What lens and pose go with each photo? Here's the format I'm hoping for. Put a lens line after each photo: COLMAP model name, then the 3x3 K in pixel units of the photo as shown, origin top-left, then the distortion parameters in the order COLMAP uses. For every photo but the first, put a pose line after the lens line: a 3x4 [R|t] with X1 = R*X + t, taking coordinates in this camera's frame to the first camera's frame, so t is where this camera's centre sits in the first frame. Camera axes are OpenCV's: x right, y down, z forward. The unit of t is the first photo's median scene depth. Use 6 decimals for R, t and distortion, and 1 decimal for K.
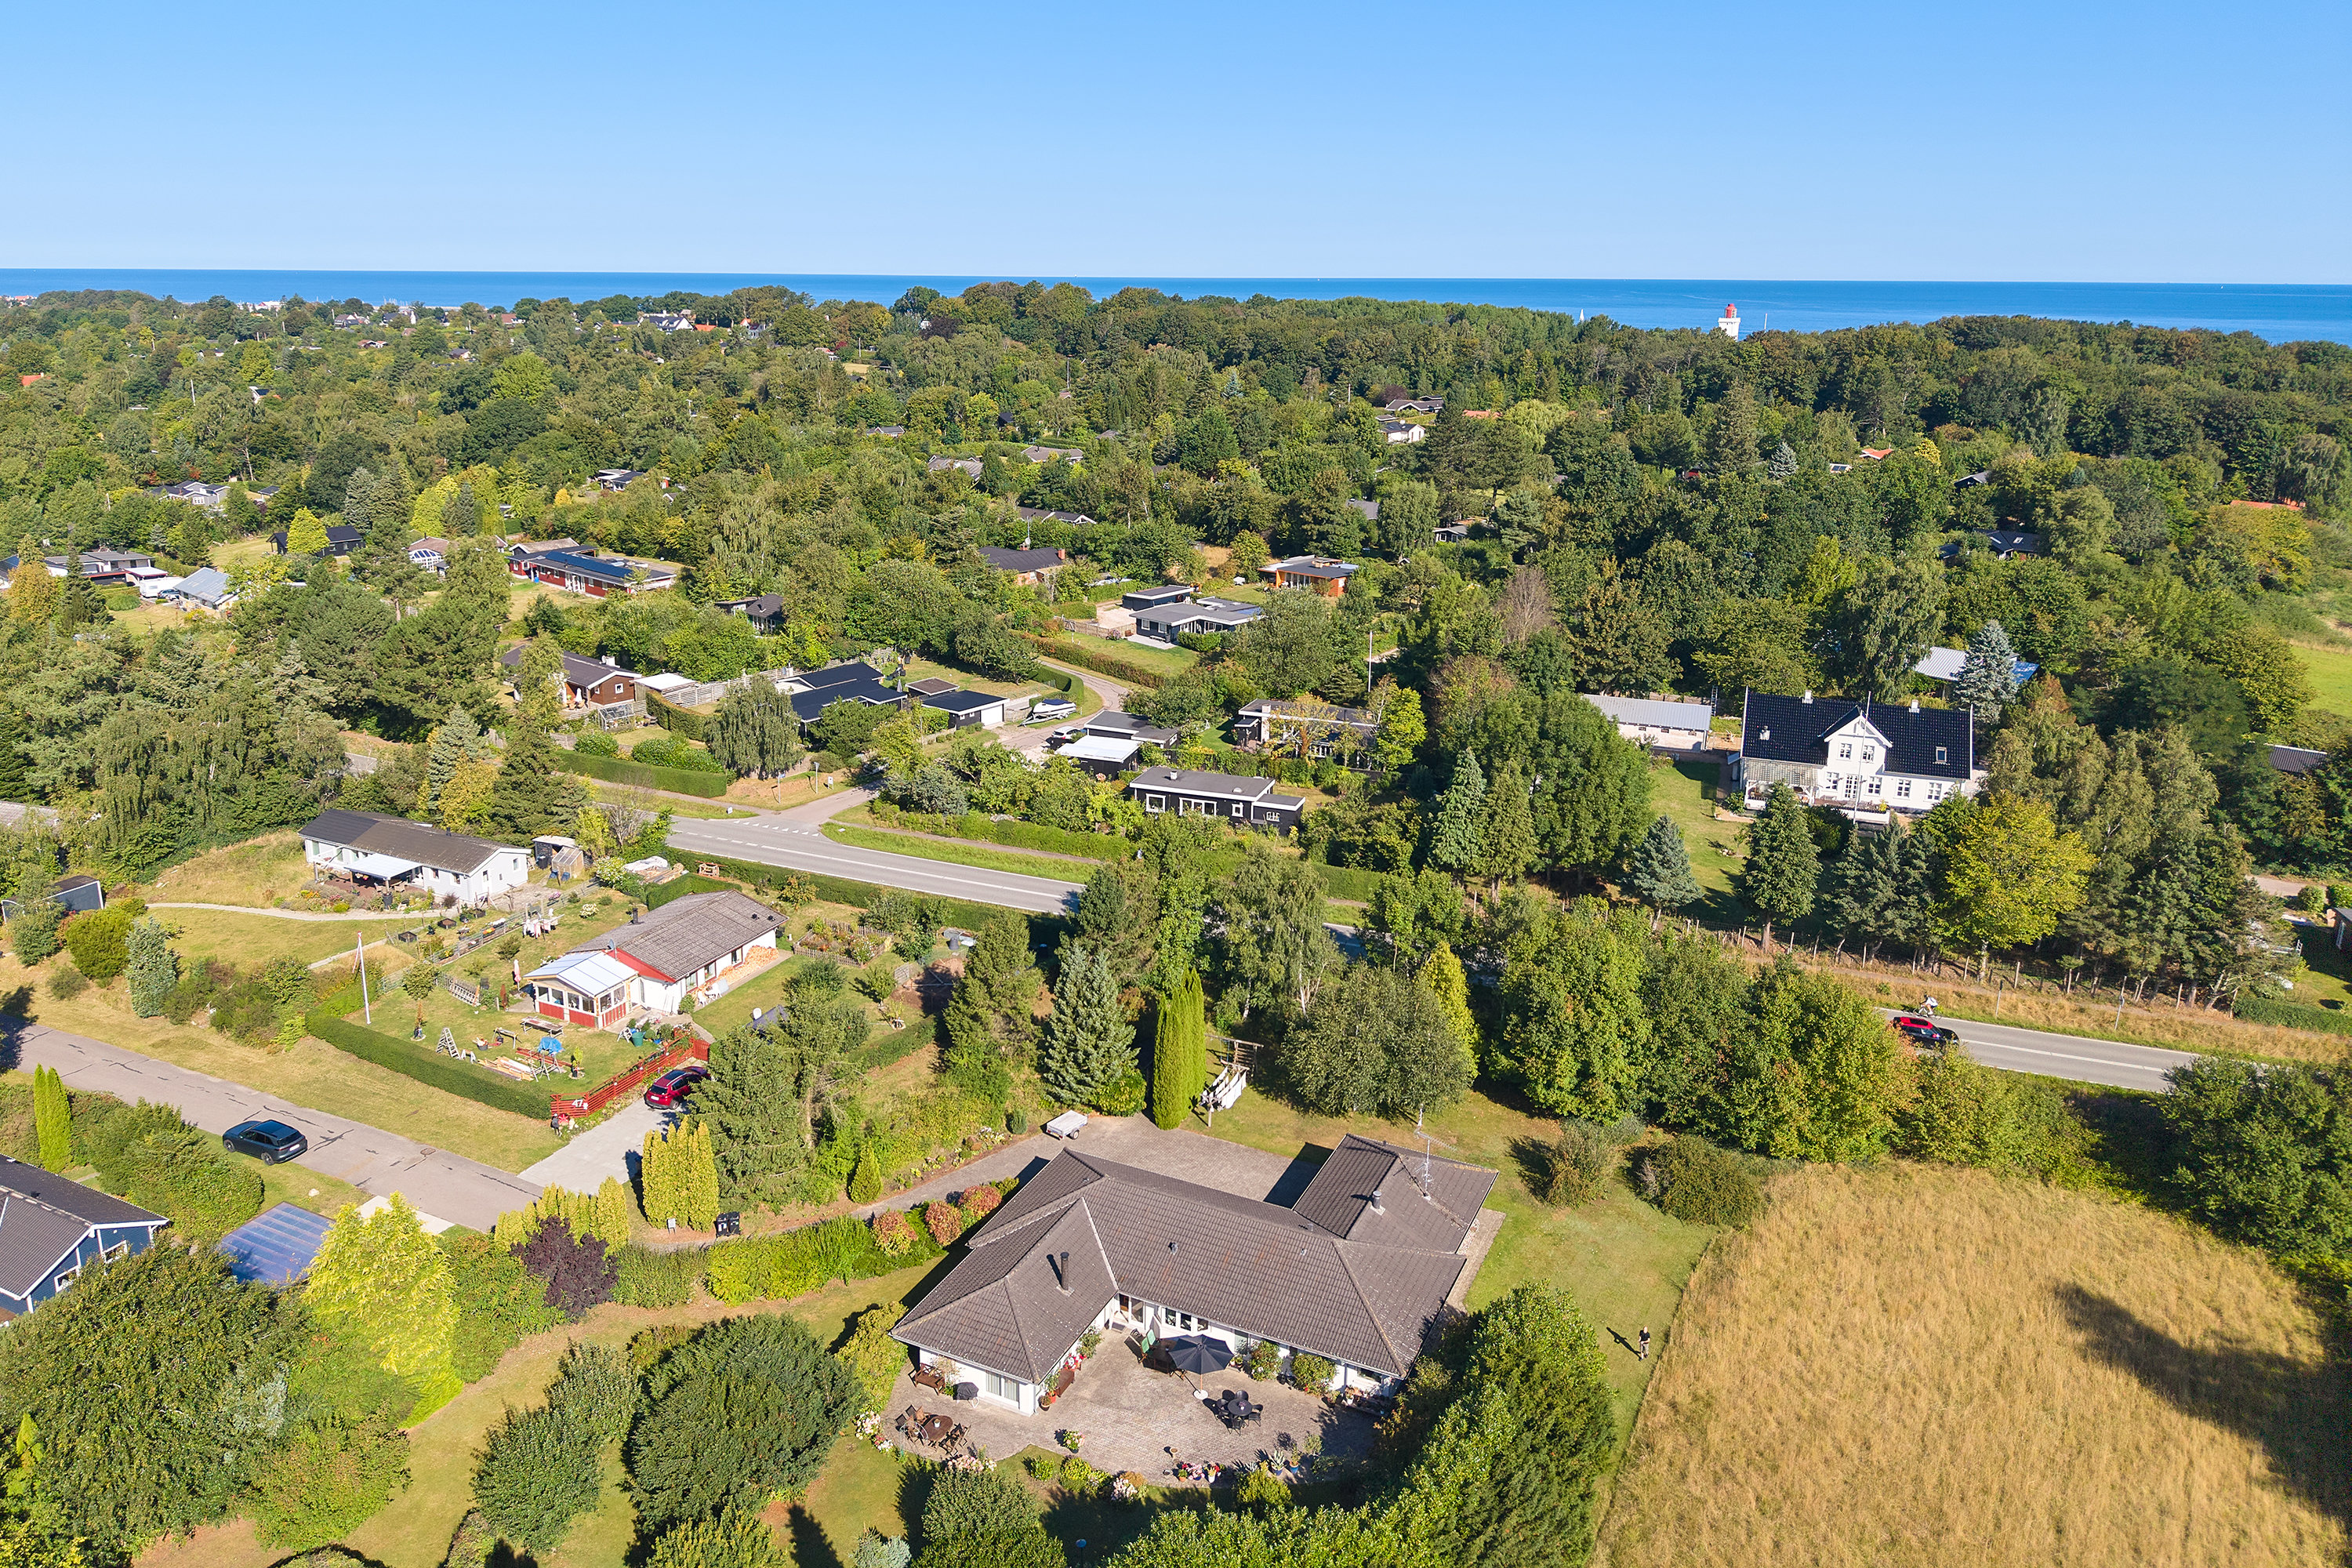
lens RADIAL K [[1544.5, 0, 1176.0], [0, 1544.5, 784.0], [0, 0, 1]] dist [0.046274, -0.057510]
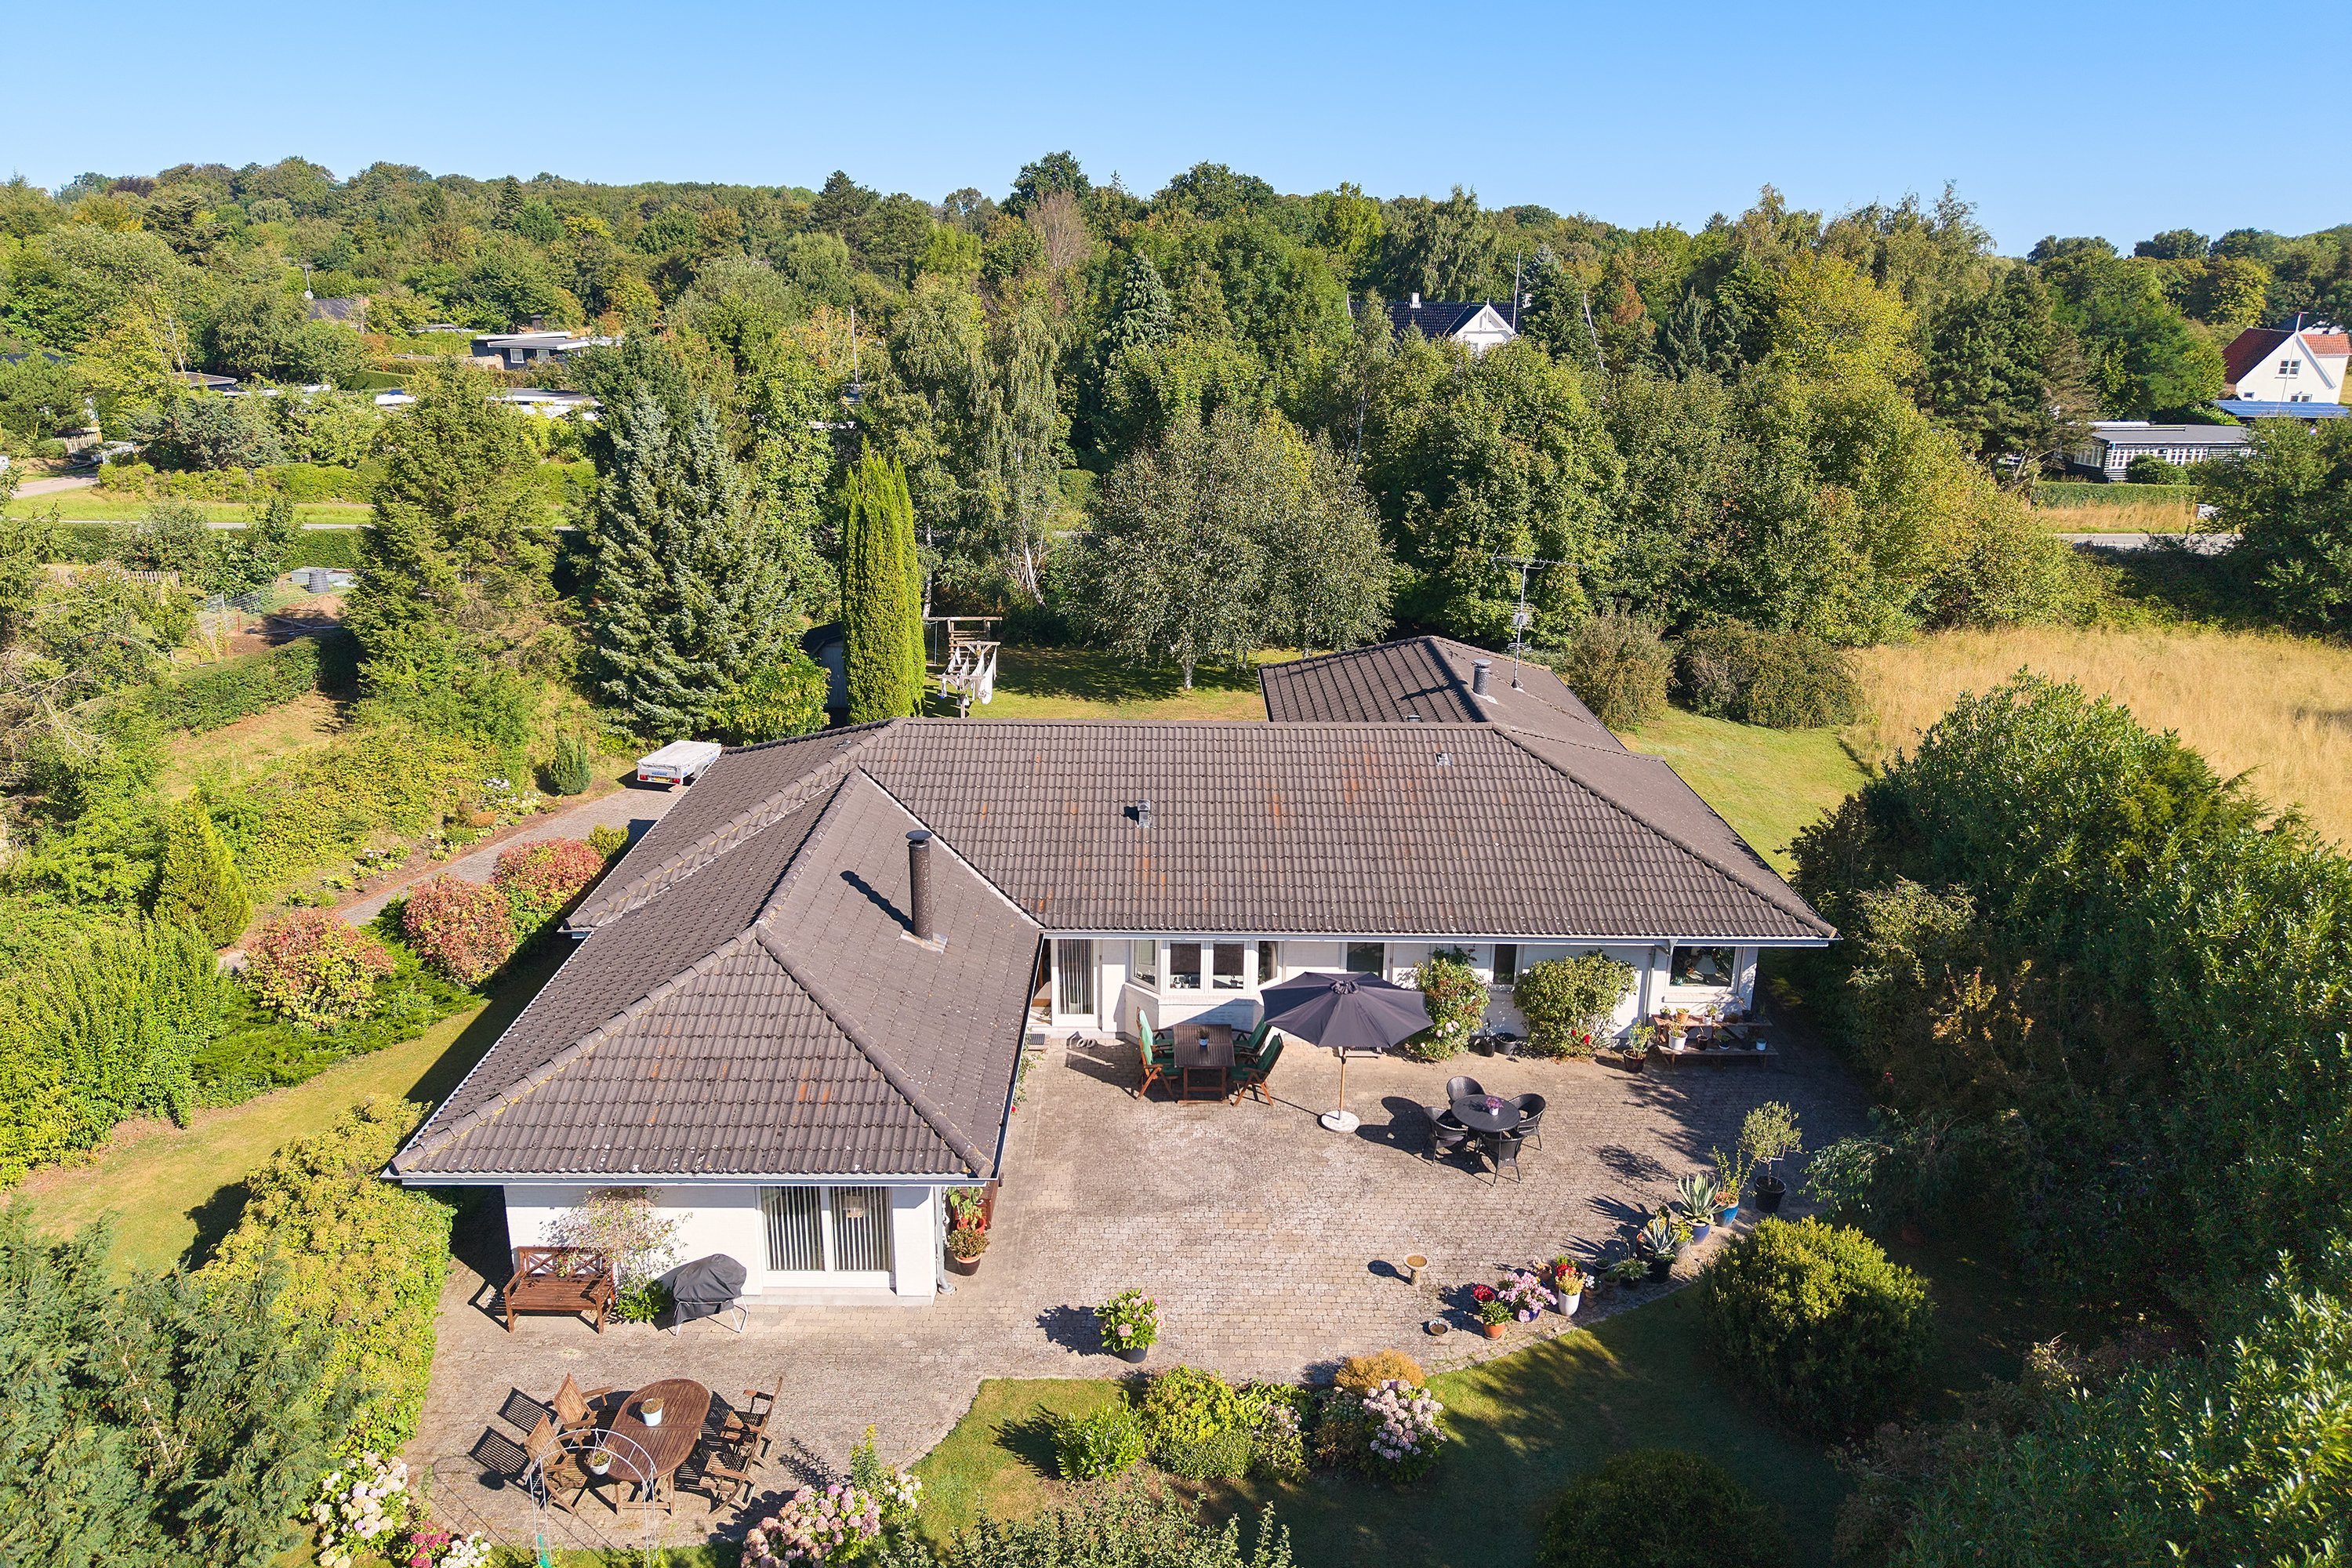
lens RADIAL K [[1459.4, 0, 1168.8], [0, 1459.4, 743.0], [0, 0, 1]] dist [0.070507, -0.055901]
pose [[0.903954, -0.132563, 0.406563, -0.146866], [0.126997, 0.991064, 0.040778, 0.267363], [-0.408336, 0.014771, 0.912712, 0.654267]]
